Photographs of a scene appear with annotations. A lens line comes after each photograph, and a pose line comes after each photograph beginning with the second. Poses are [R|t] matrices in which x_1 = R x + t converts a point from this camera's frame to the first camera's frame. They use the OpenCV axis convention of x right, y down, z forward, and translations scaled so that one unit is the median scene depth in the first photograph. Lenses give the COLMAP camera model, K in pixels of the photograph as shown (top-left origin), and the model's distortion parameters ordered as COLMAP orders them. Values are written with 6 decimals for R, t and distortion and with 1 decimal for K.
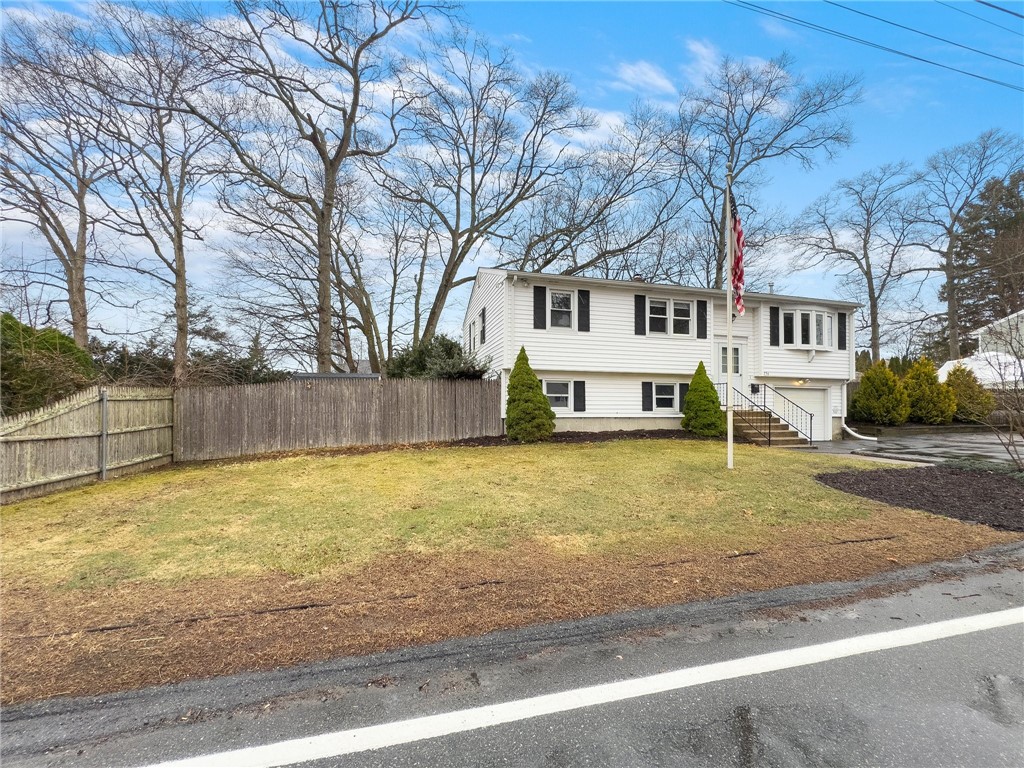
lens RADIAL K [[406.3, 0, 540.4], [0, 406.3, 405.6], [0, 0, 1]] dist [-0.007587, -0.000079]
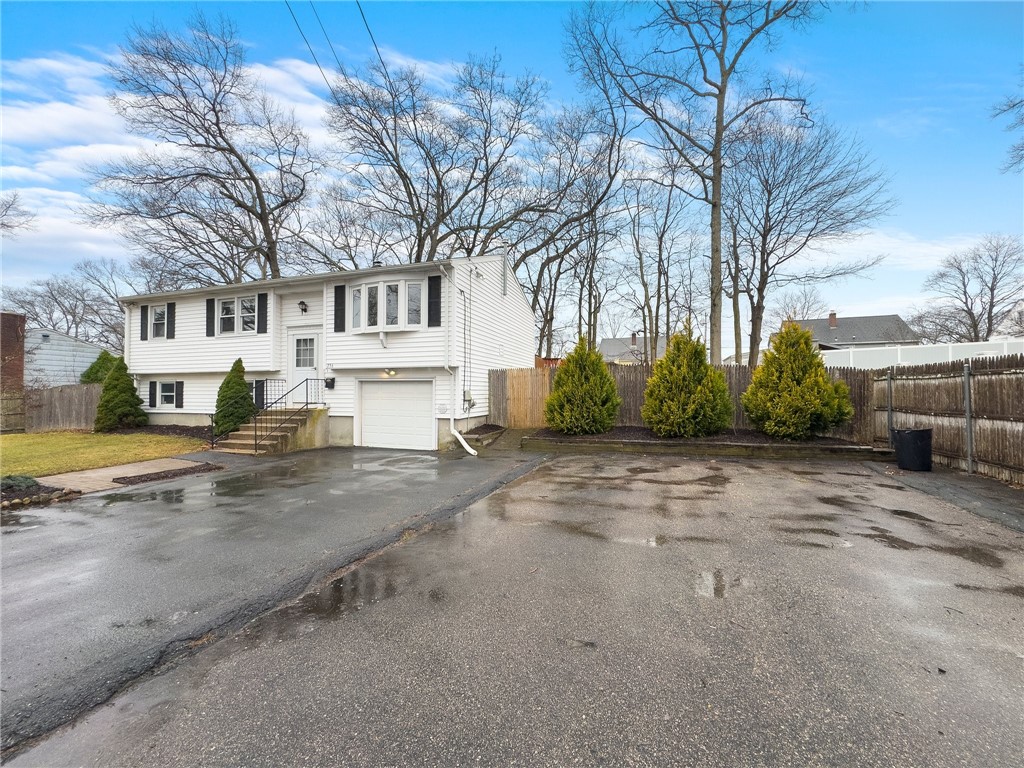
lens RADIAL K [[408.3, 0, 510.0], [0, 408.3, 390.9], [0, 0, 1]] dist [-0.000652, -0.000222]
pose [[0.832158, -0.008997, -0.554466, 1.455937], [0.005257, 0.999951, -0.008335, -0.018569], [0.554514, 0.004022, 0.832164, 0.536992]]
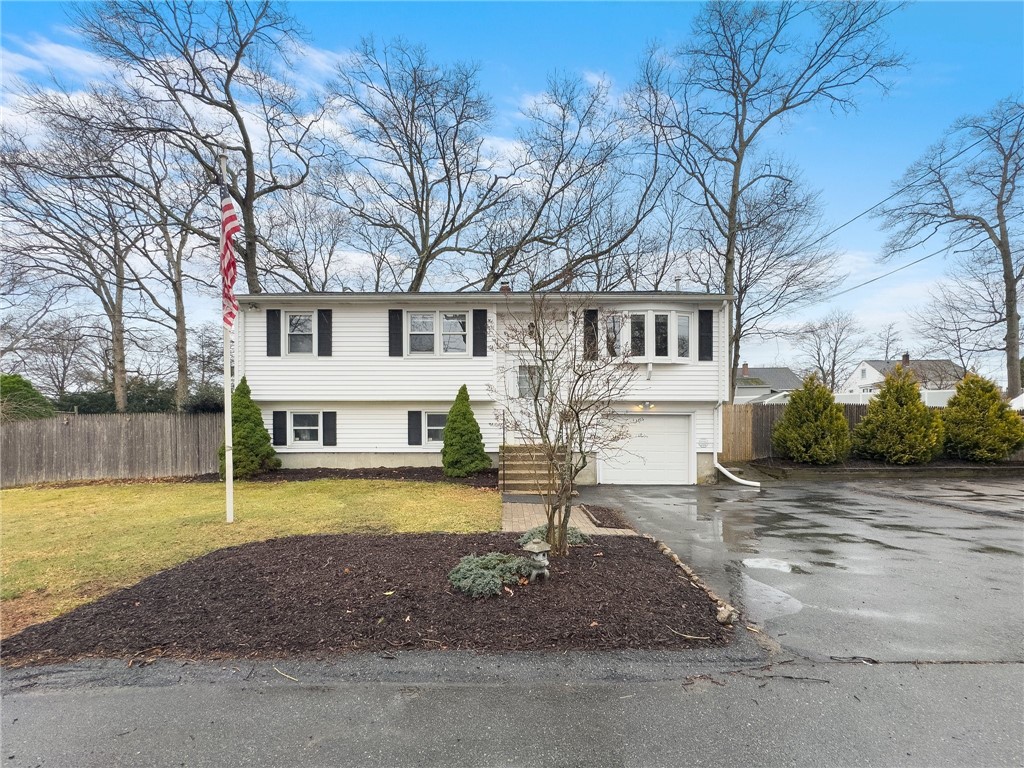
lens RADIAL K [[429.8, 0, 510.4], [0, 429.8, 439.3], [0, 0, 1]] dist [-0.001216, -0.000084]
pose [[0.963989, -0.000982, -0.265942, 0.704916], [0.004817, 0.999894, 0.013767, -0.010515], [0.265900, -0.014552, 0.963891, 0.184784]]
